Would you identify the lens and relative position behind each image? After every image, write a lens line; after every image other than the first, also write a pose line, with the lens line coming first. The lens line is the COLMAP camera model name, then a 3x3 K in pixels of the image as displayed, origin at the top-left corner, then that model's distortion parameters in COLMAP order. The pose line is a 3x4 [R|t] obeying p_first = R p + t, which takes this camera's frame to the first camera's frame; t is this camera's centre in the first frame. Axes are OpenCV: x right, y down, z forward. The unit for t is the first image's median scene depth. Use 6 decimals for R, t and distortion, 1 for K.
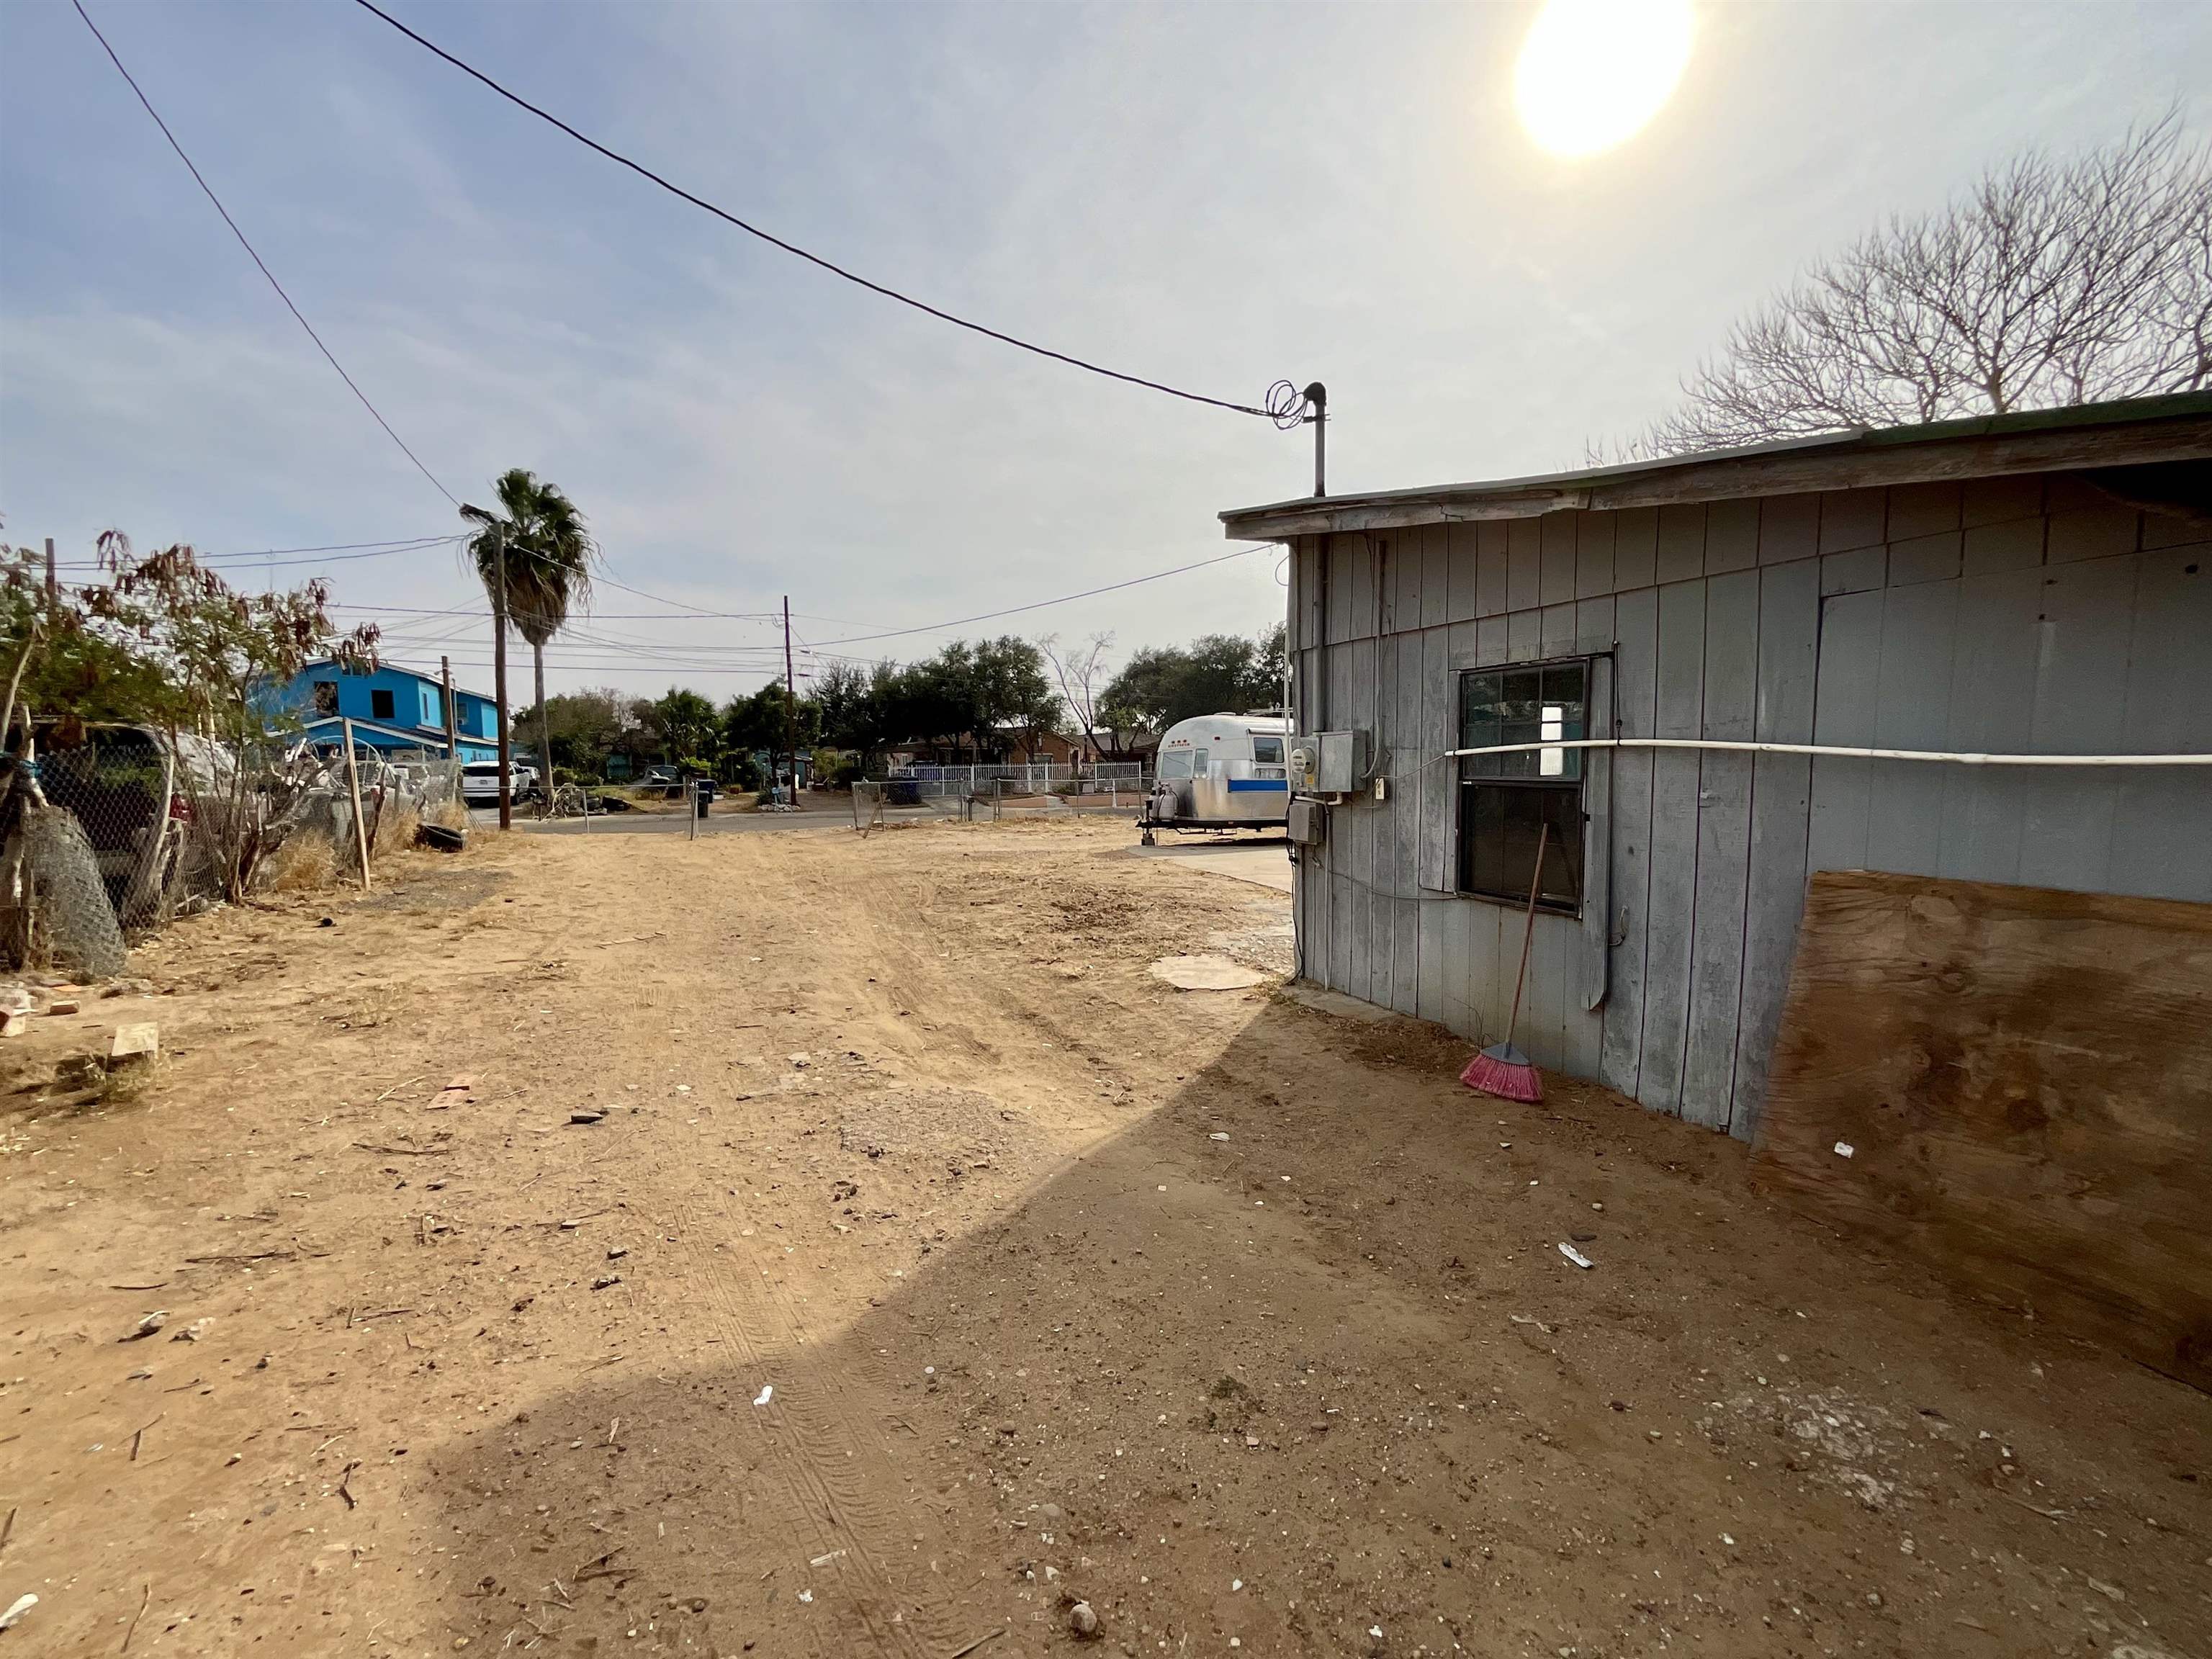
lens RADIAL K [[881.1, 0, 1094.1], [0, 881.1, 824.5], [0, 0, 1]] dist [-0.000807, -0.000350]
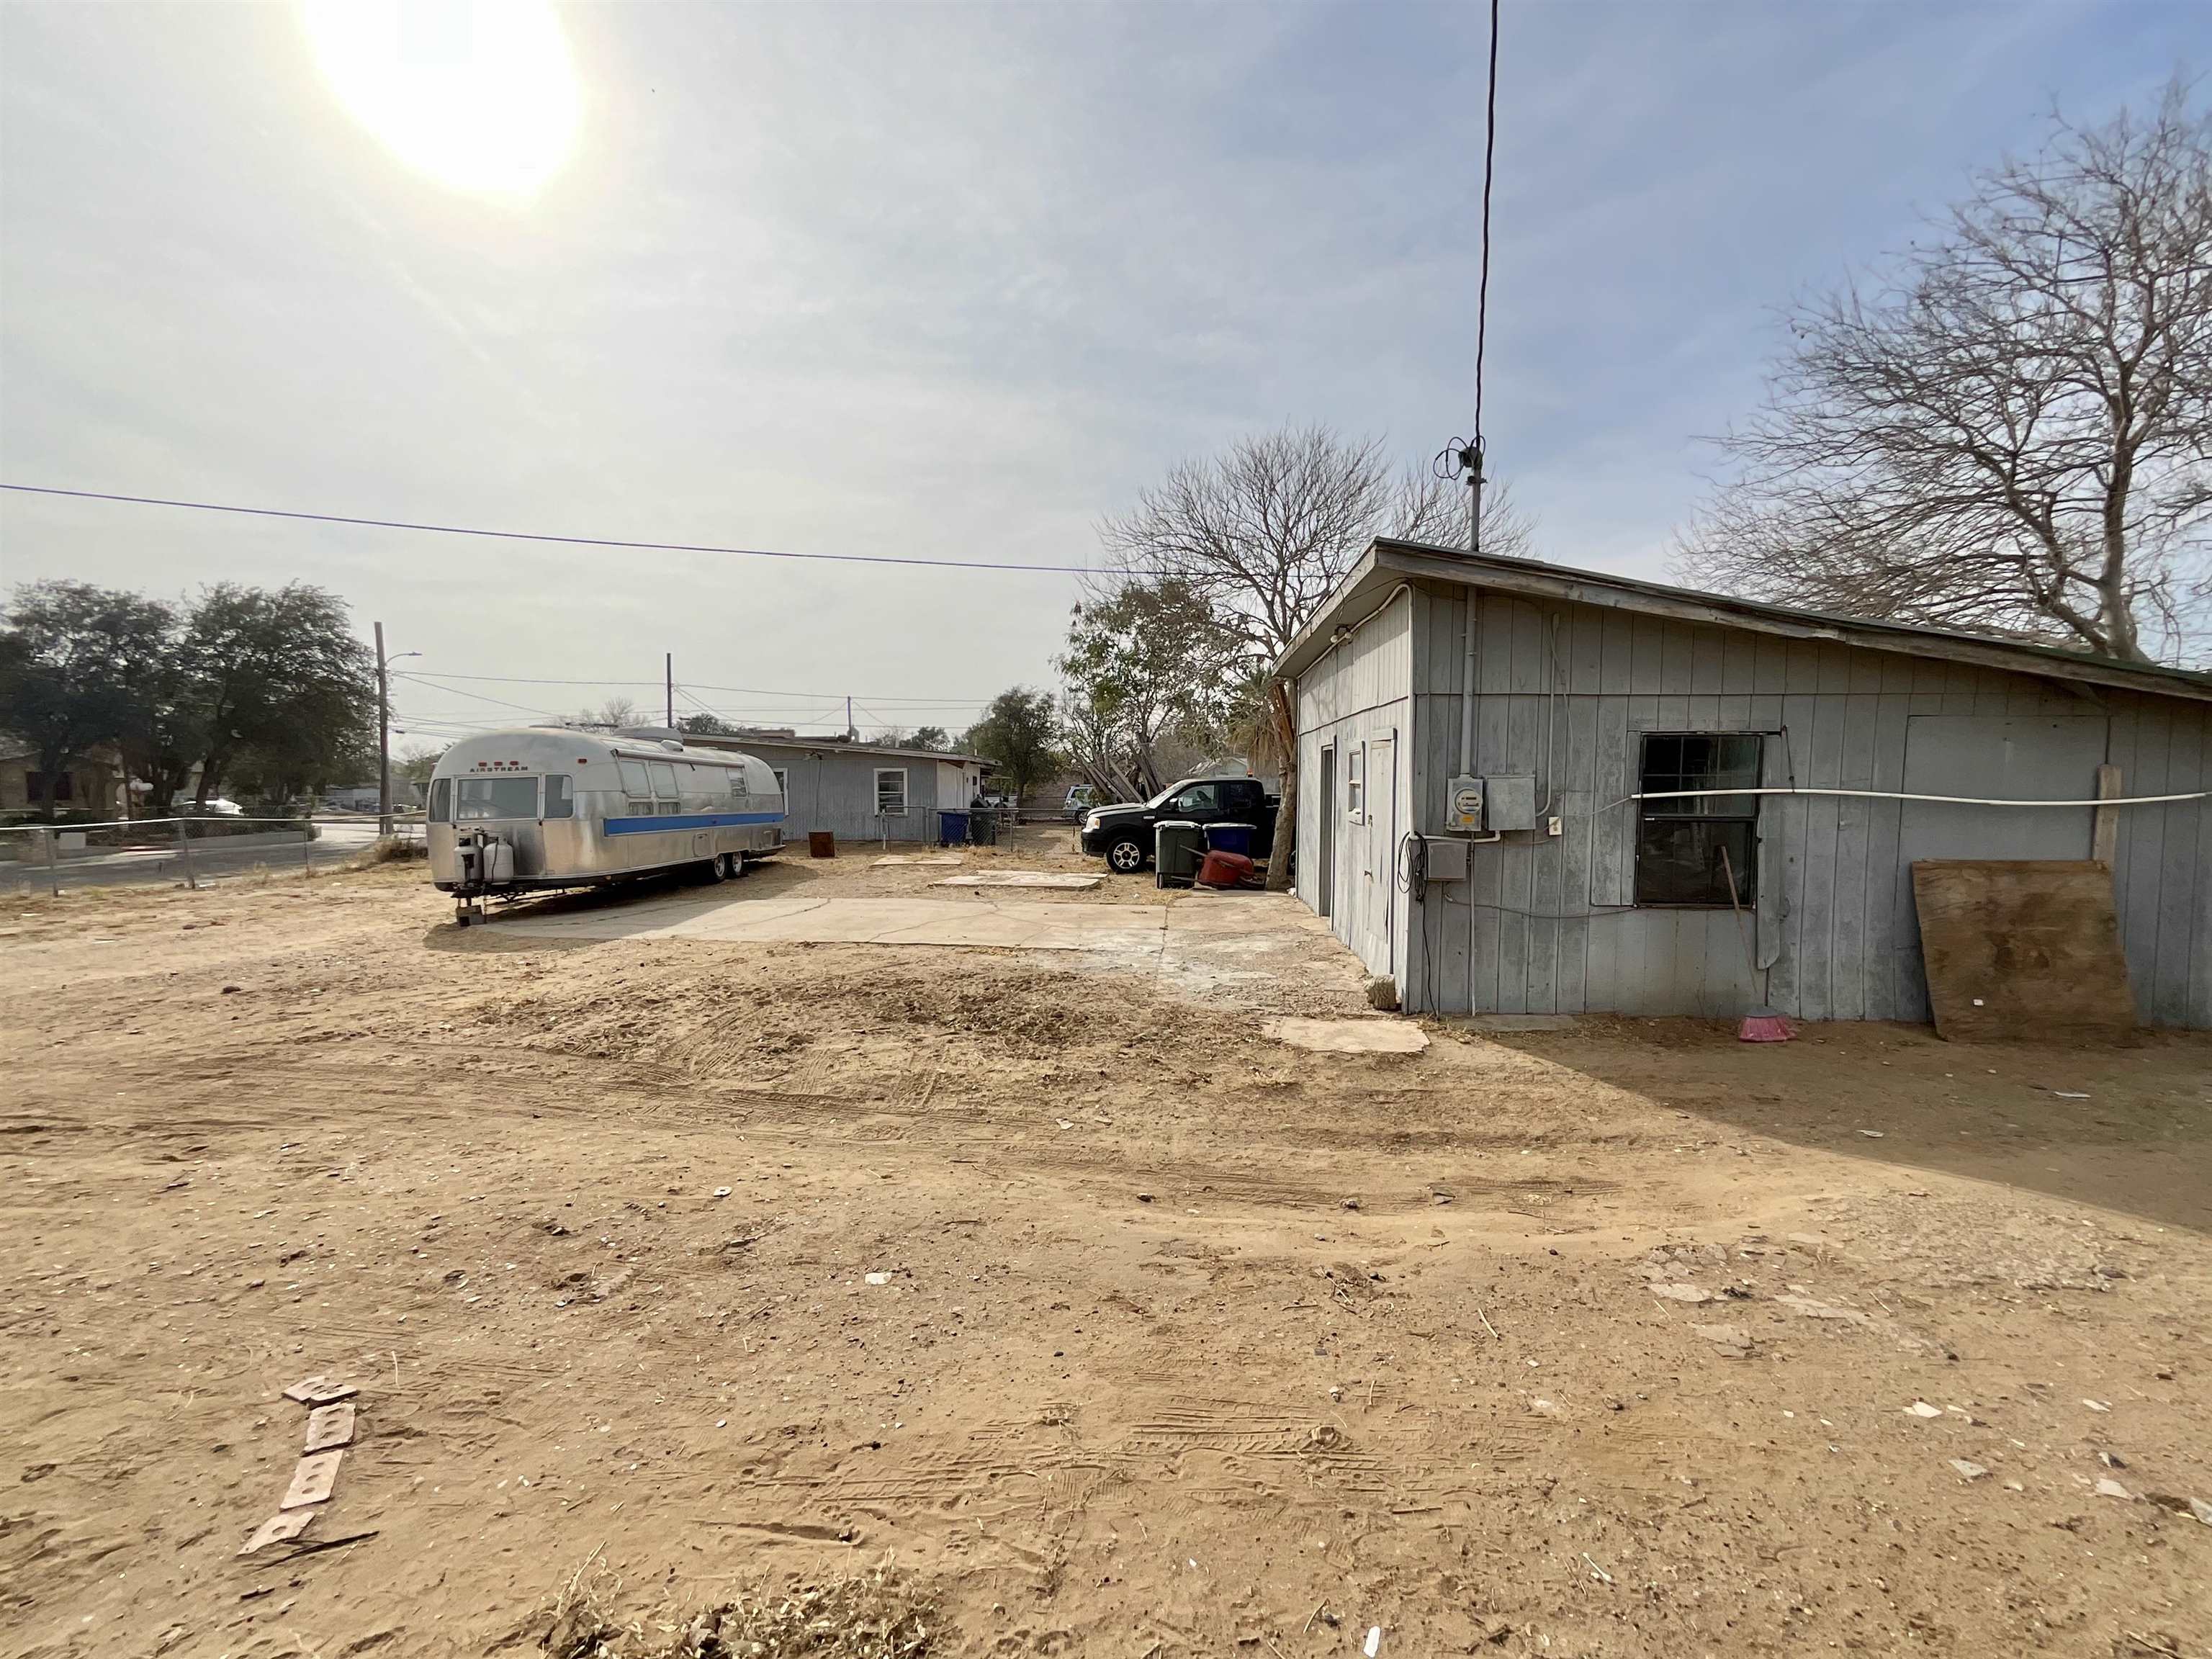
lens RADIAL K [[889.7, 0, 1099.1], [0, 889.7, 837.9], [0, 0, 1]] dist [0.001200, 0.001567]
pose [[0.468297, -0.050473, 0.882128, -1.199713], [0.061468, 0.997809, 0.024460, -0.109418], [-0.881430, 0.042768, 0.470374, 1.186703]]
